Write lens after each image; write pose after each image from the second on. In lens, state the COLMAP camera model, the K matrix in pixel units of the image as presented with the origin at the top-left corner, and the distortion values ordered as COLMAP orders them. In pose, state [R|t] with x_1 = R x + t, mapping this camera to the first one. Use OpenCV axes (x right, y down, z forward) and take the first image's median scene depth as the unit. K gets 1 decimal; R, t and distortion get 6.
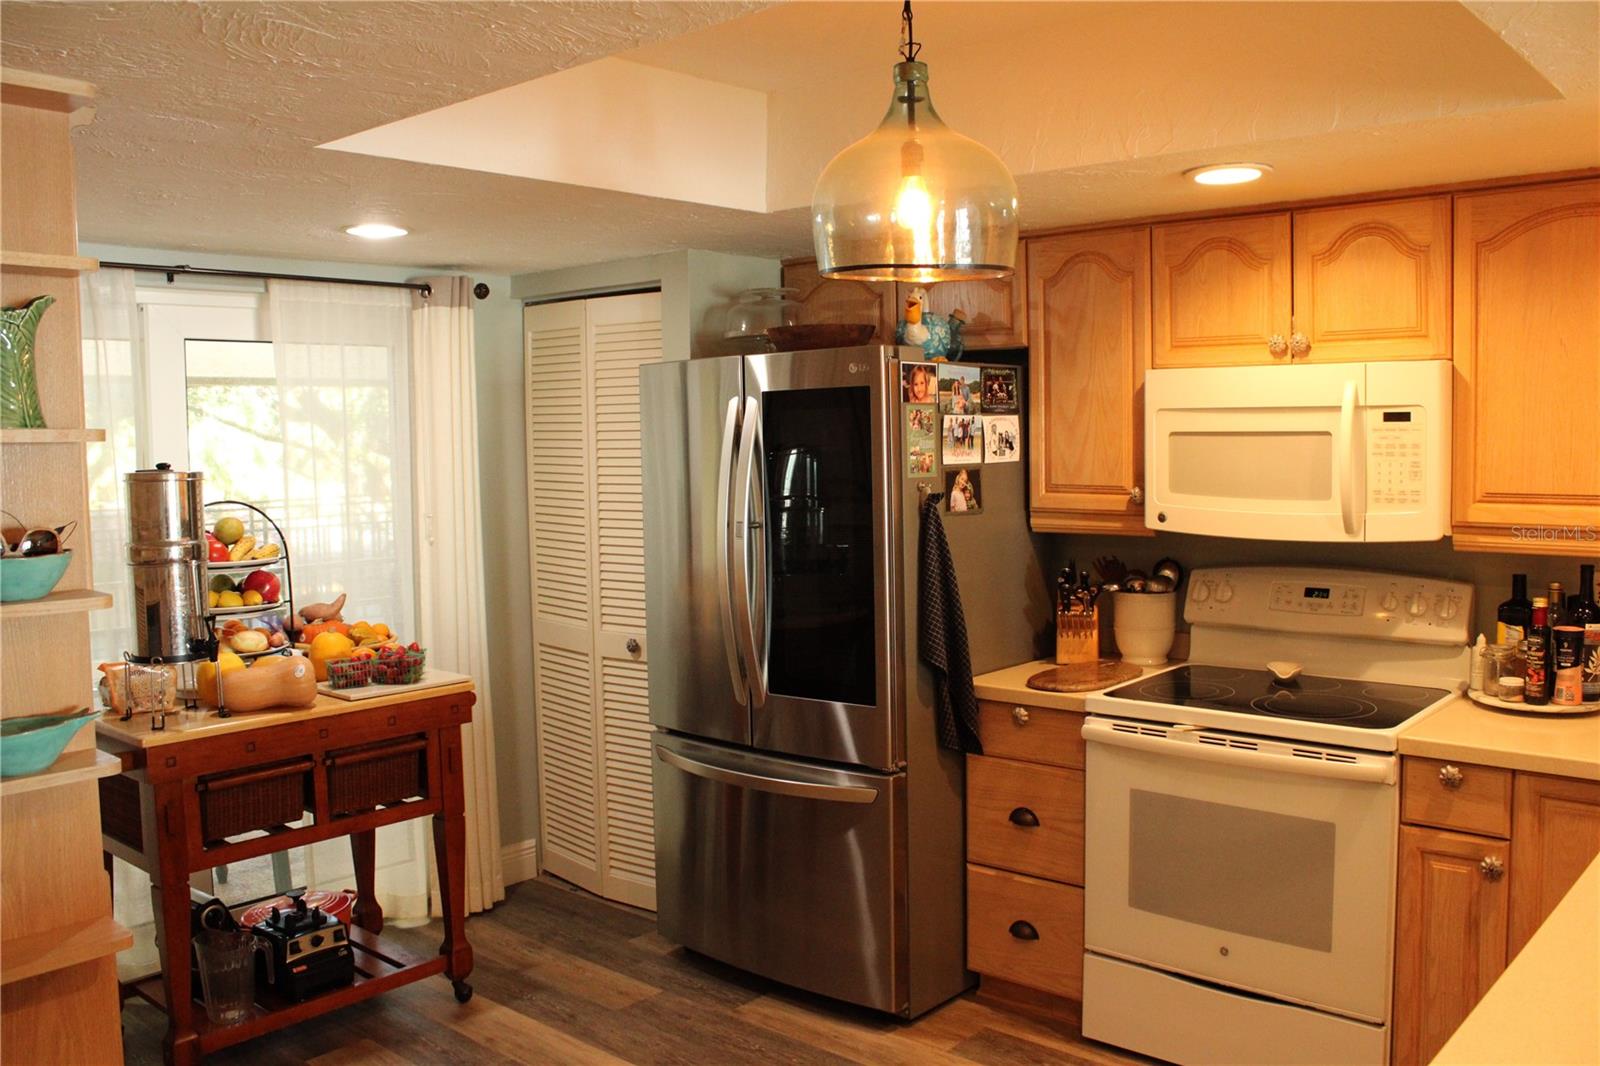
lens RADIAL K [[1328.2, 0, 808.9], [0, 1328.2, 530.7], [0, 0, 1]] dist [-0.169814, 0.146064]
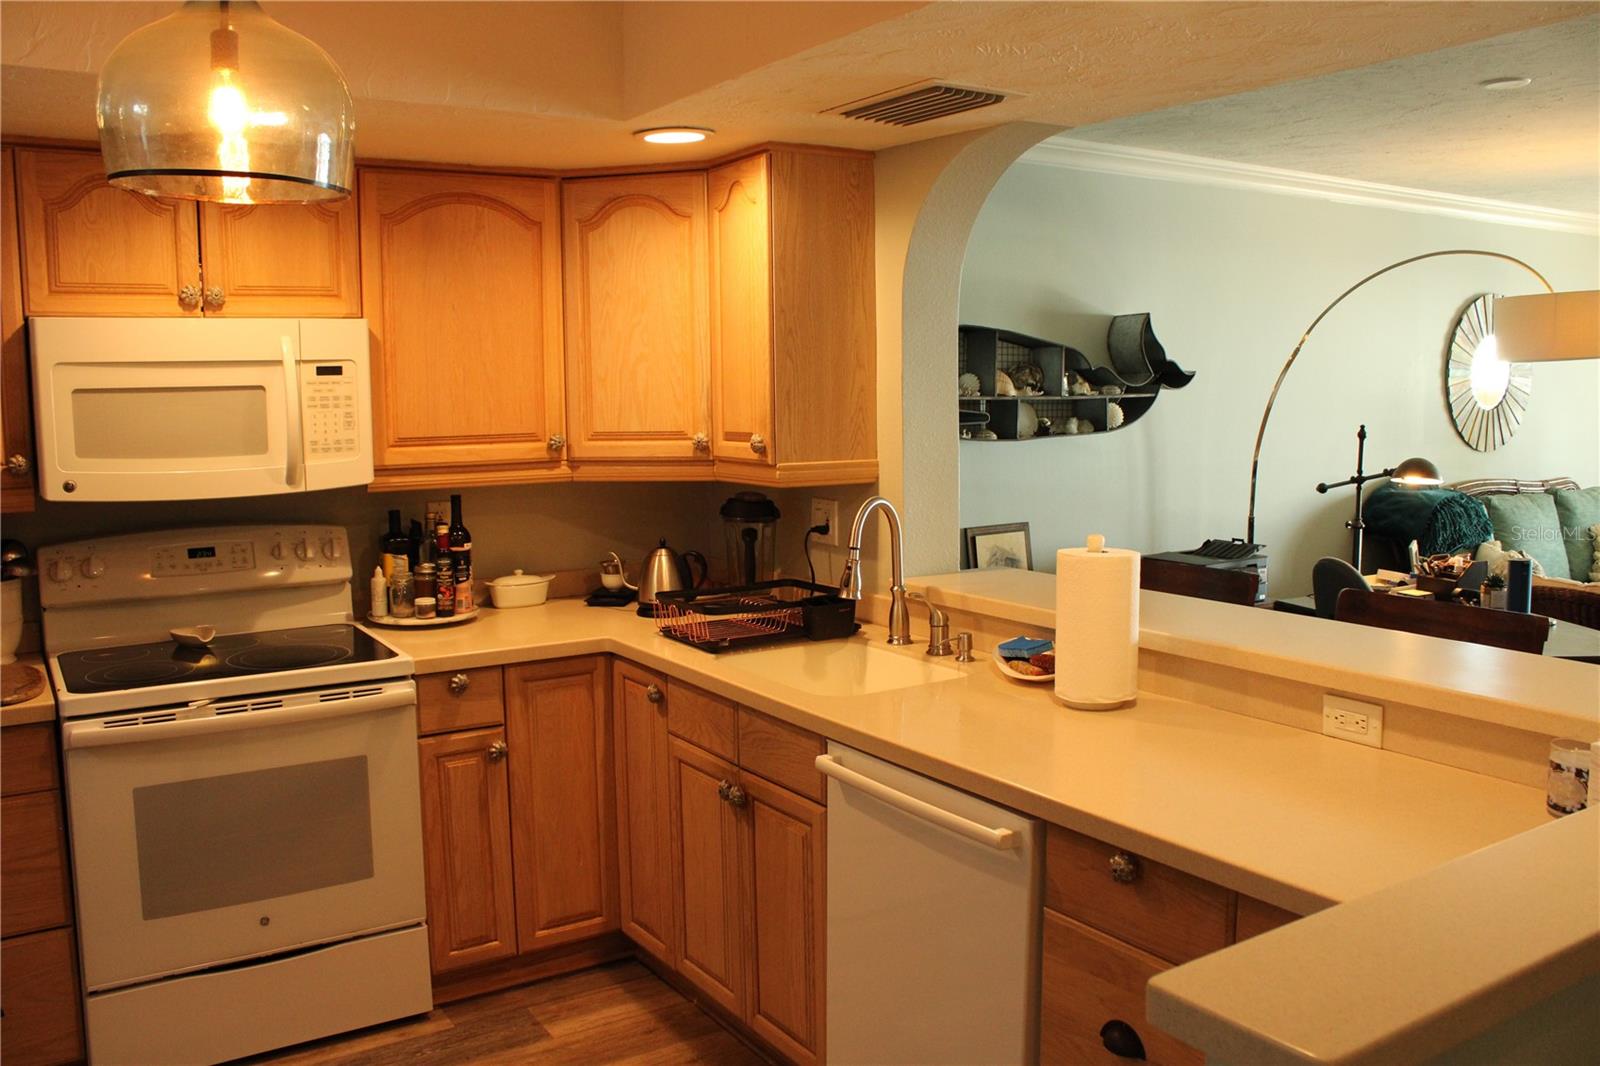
lens RADIAL K [[1328.2, 0, 808.9], [0, 1328.2, 530.7], [0, 0, 1]] dist [-0.169814, 0.146064]
pose [[0.281339, -0.096722, 0.954722, -0.463942], [0.078260, 0.993906, 0.077630, -0.009434], [-0.956412, 0.052876, 0.287194, 0.319873]]
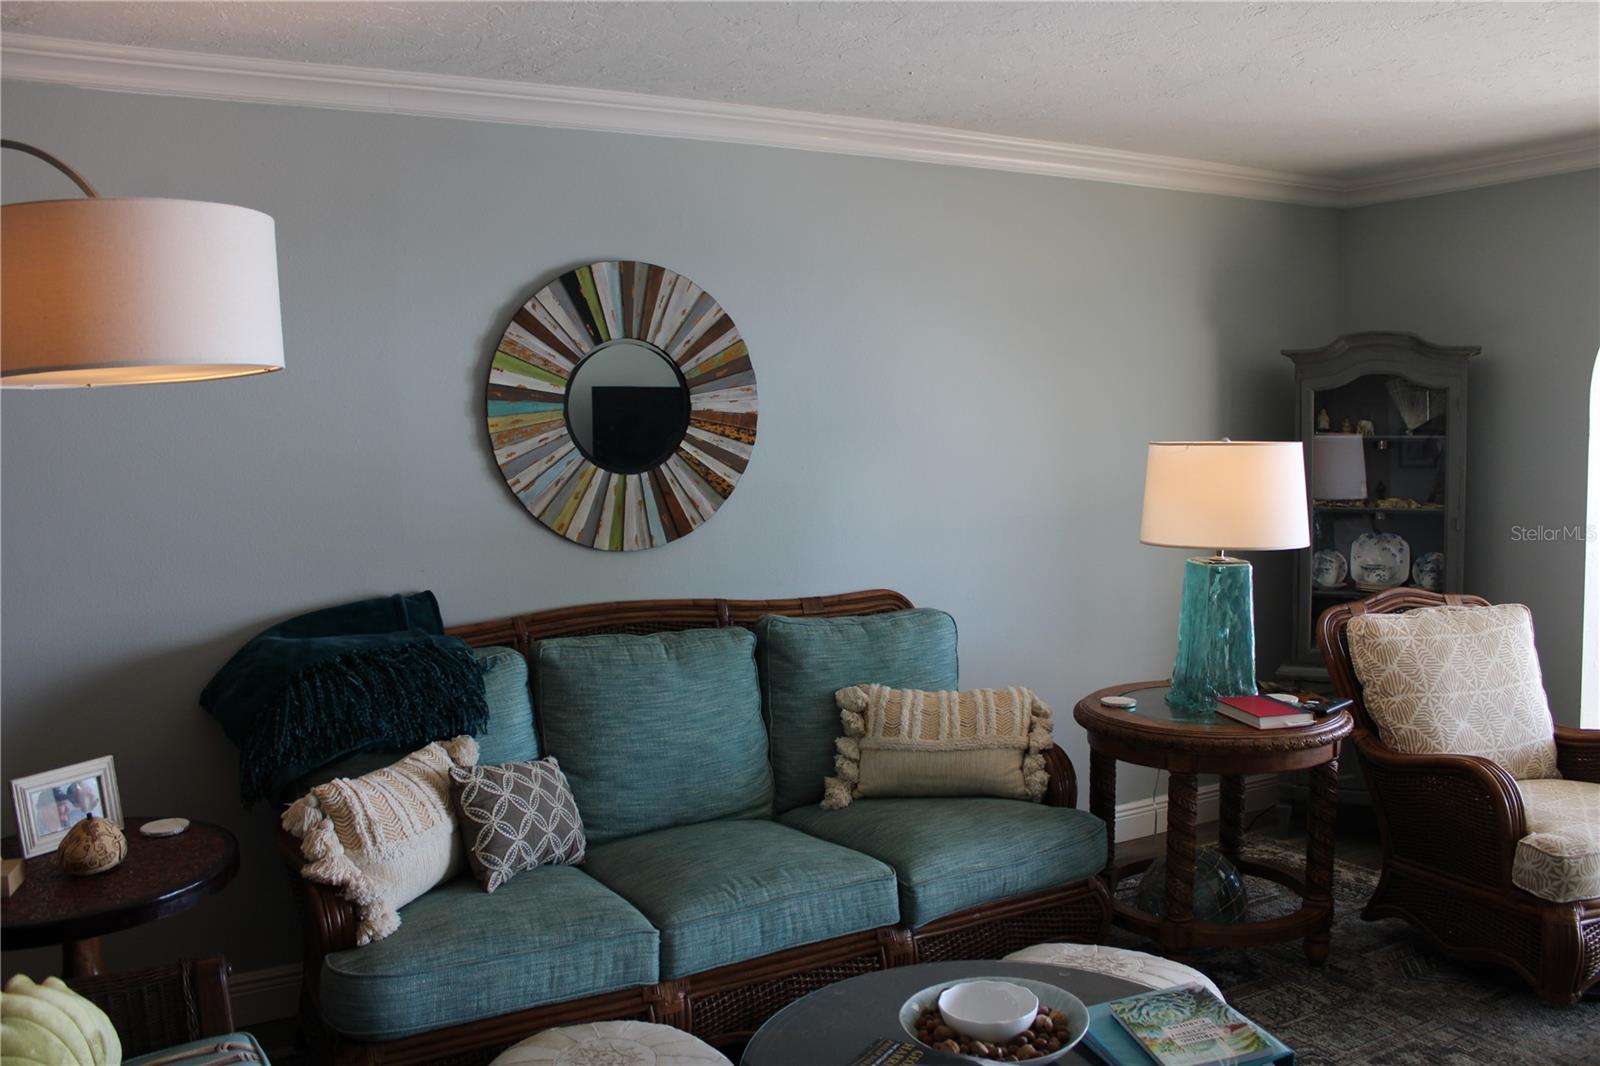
lens RADIAL K [[1328.2, 0, 808.9], [0, 1328.2, 530.7], [0, 0, 1]] dist [-0.169814, 0.146064]
pose [[0.331780, -0.069767, 0.940773, 0.882272], [0.078828, 0.995824, 0.046050, 0.055527], [-0.940057, 0.058881, 0.335895, -0.759090]]
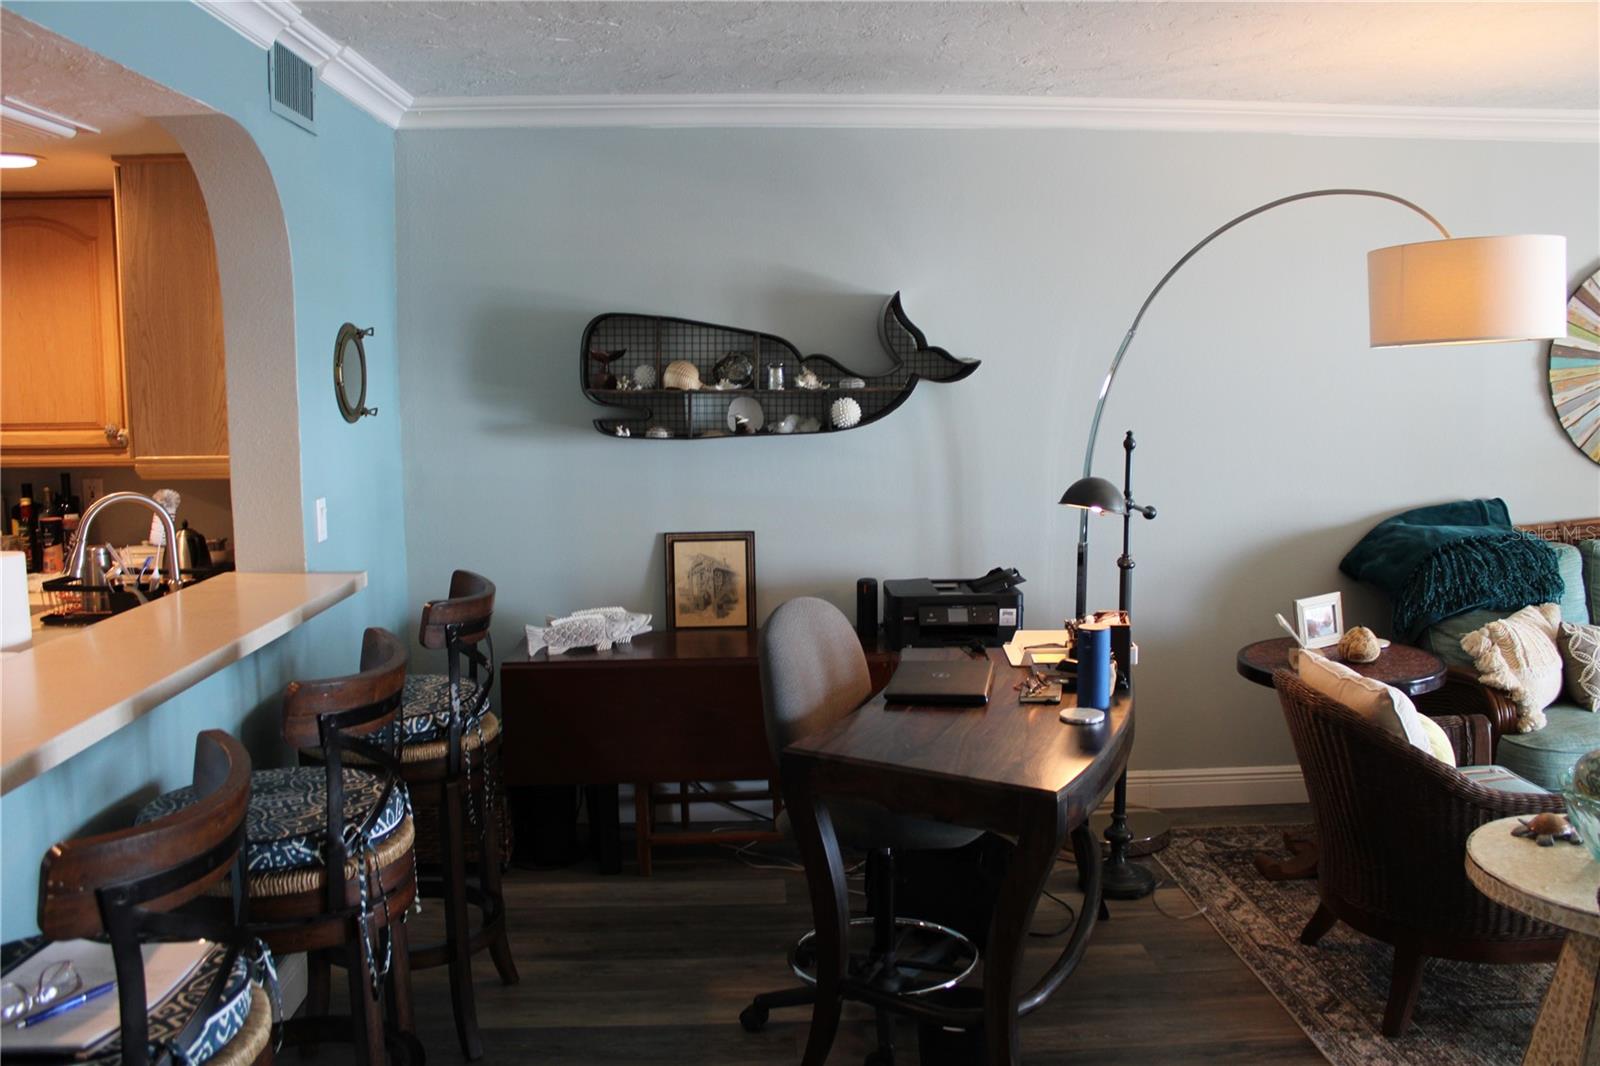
lens RADIAL K [[1328.2, 0, 808.9], [0, 1328.2, 530.7], [0, 0, 1]] dist [-0.169814, 0.146064]
pose [[0.718437, -0.075104, 0.691525, 0.217011], [0.047845, 0.997135, 0.058588, 0.045609], [-0.693944, -0.009006, 0.719972, -0.575529]]
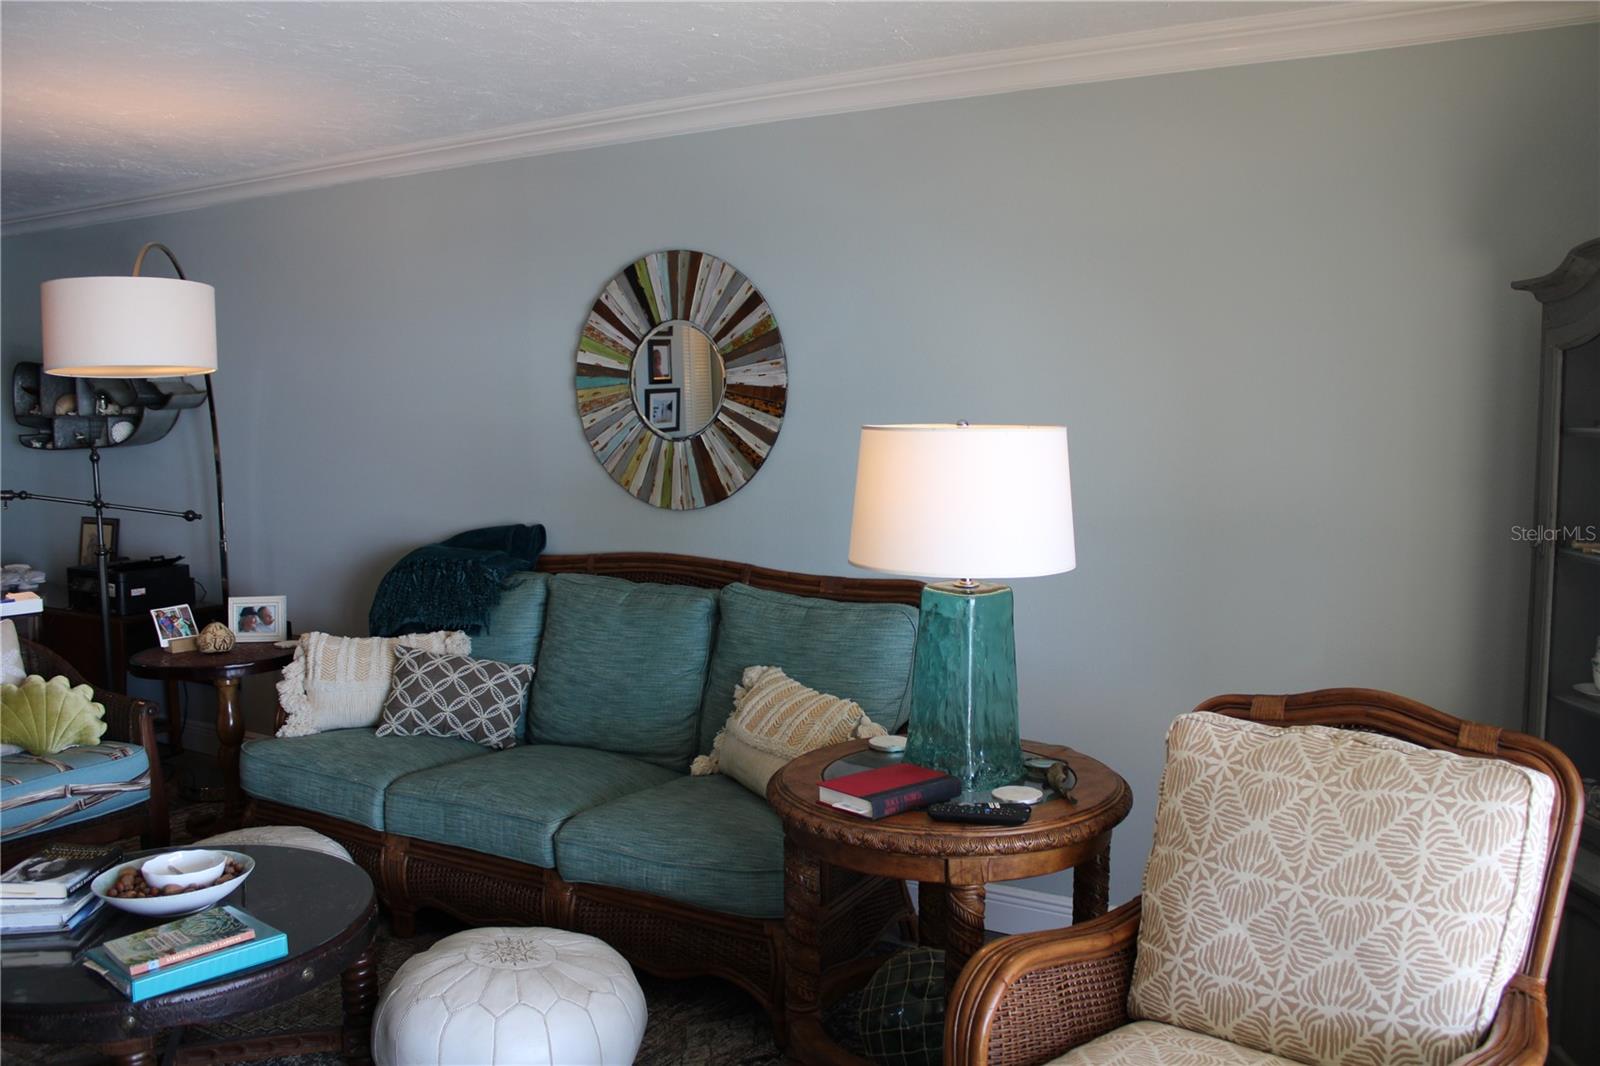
lens RADIAL K [[1328.2, 0, 808.9], [0, 1328.2, 530.7], [0, 0, 1]] dist [-0.169814, 0.146064]
pose [[0.982934, -0.008667, 0.183753, 1.885953], [0.004887, 0.999767, 0.021015, 0.112344], [-0.183892, -0.019758, 0.982748, -1.585315]]
